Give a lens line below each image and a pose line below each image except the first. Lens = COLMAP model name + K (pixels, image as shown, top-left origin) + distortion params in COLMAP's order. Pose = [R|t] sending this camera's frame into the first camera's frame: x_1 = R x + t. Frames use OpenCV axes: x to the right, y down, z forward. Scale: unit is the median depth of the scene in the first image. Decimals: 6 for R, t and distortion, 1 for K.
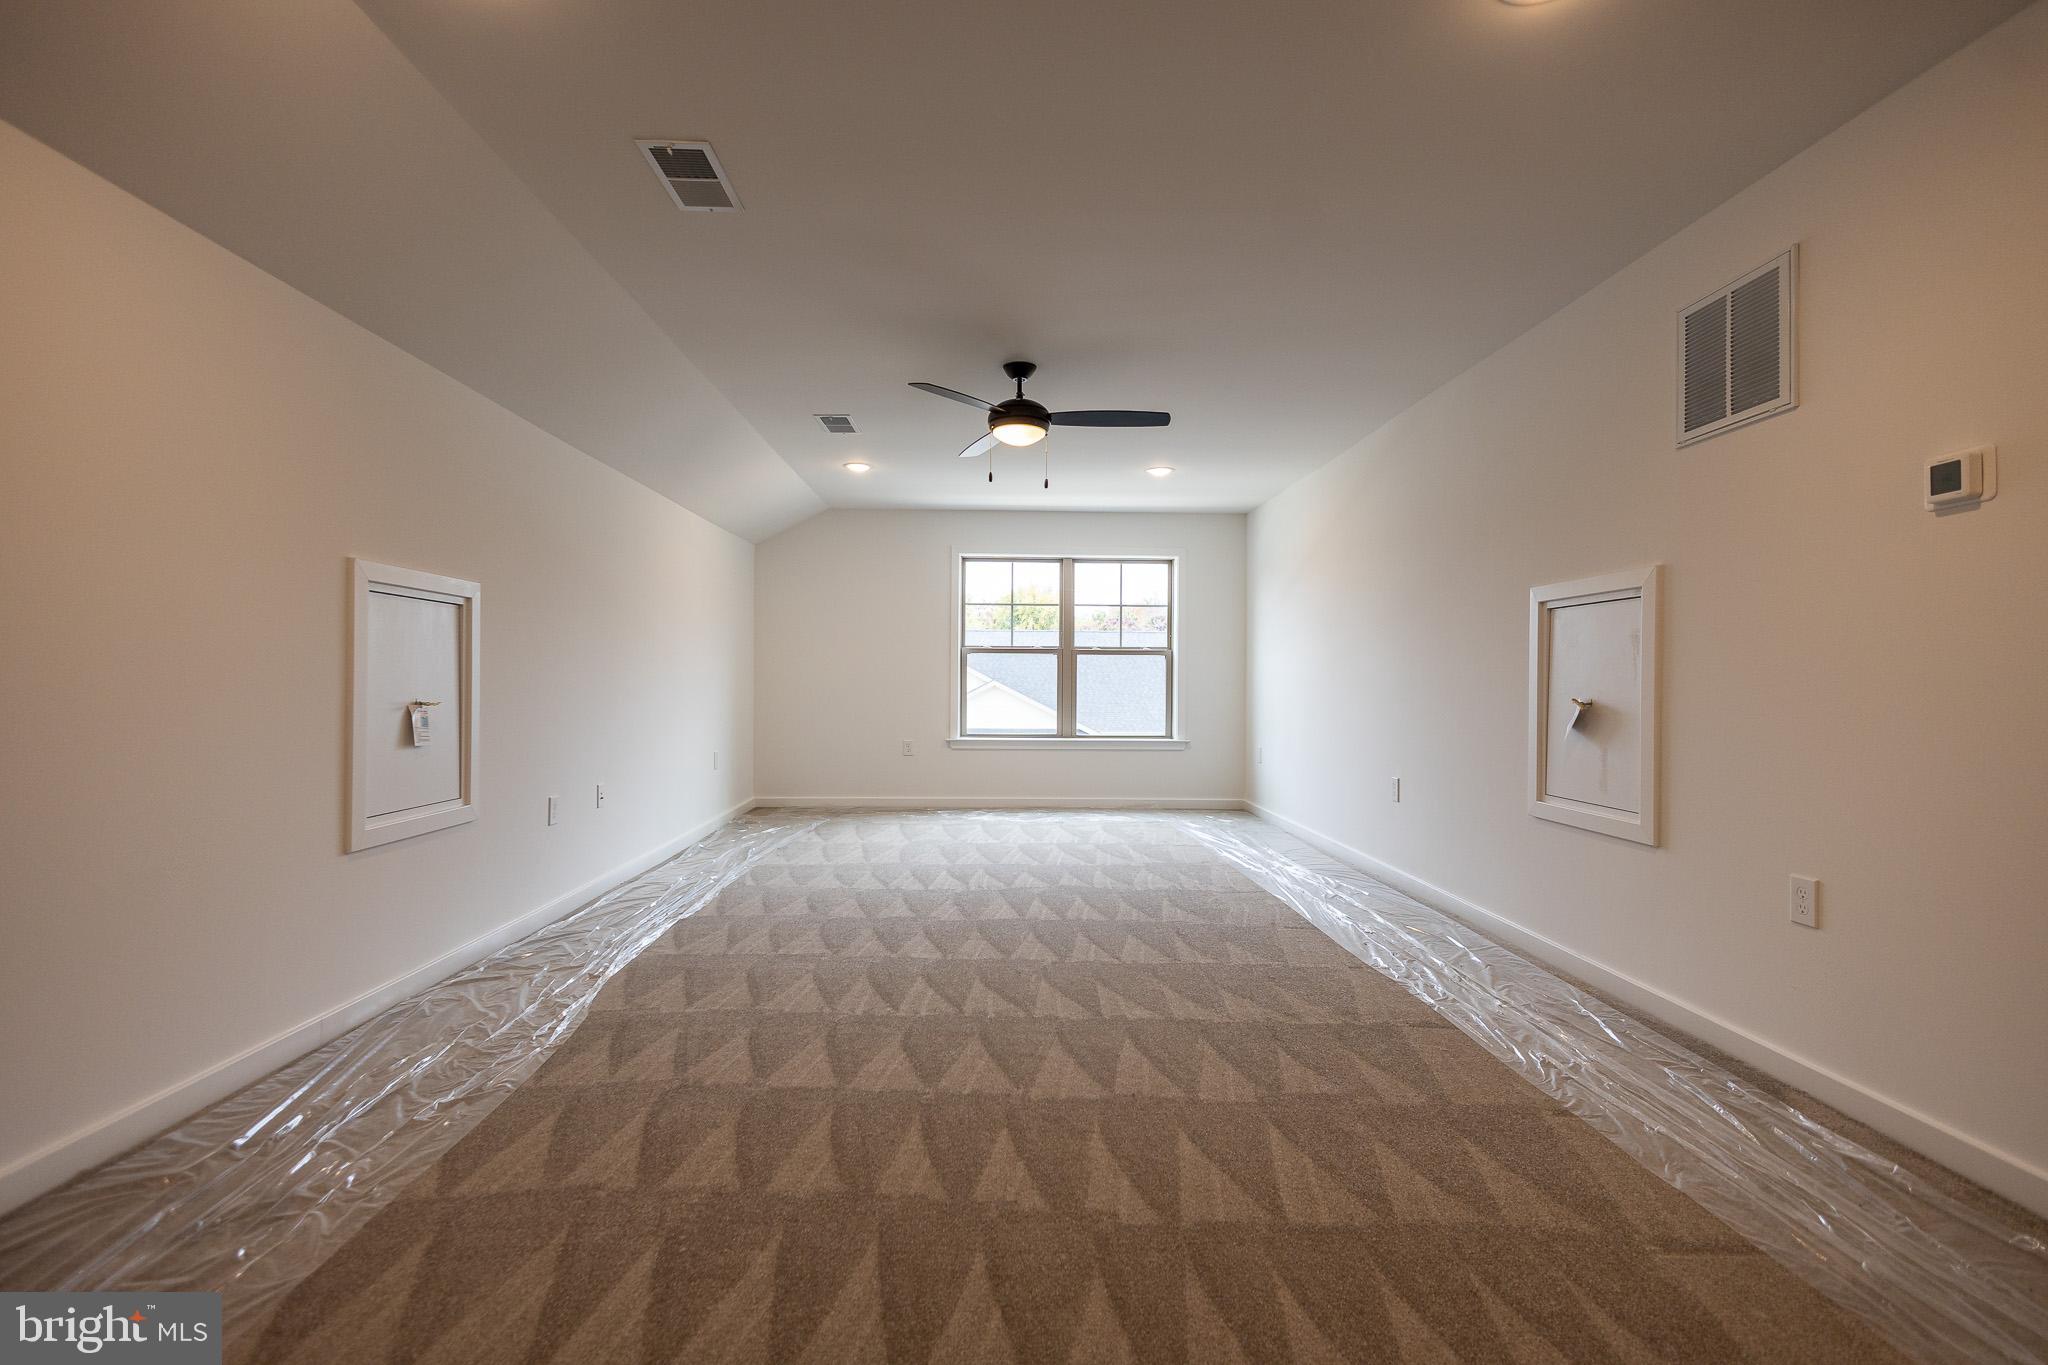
lens RADIAL K [[945.8, 0, 1010.6], [0, 945.8, 682.3], [0, 0, 1]] dist [0.011990, -0.005362]
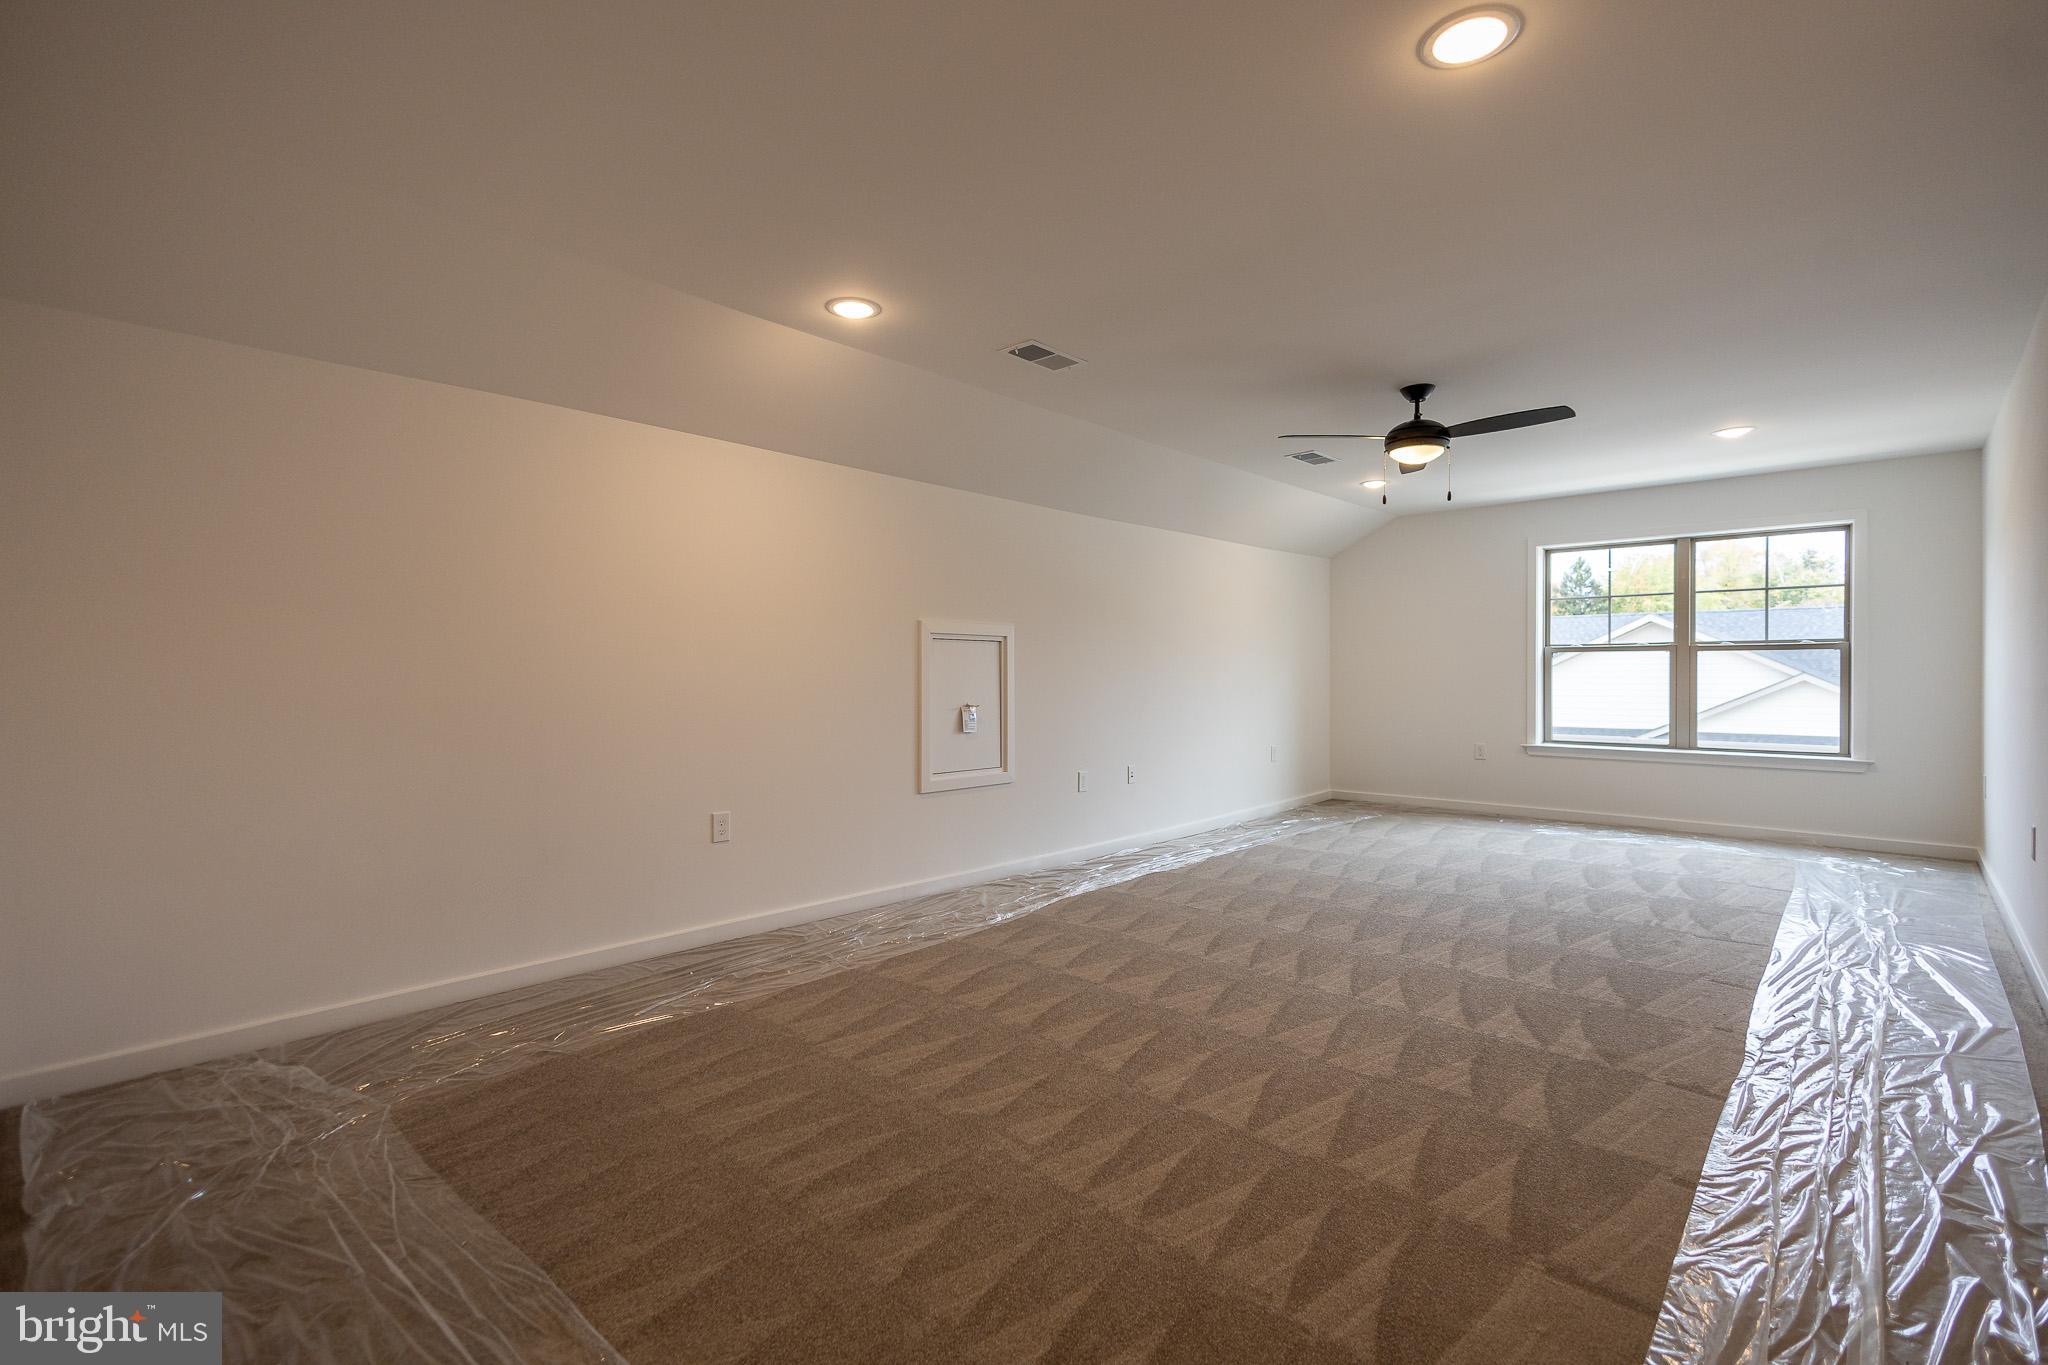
lens RADIAL K [[945.8, 0, 1010.6], [0, 945.8, 682.3], [0, 0, 1]] dist [0.011990, -0.005362]
pose [[0.702090, -0.000853, -0.712088, 0.359722], [0.007562, 0.999952, 0.006257, -0.016970], [0.712048, -0.009778, 0.702063, -0.042848]]
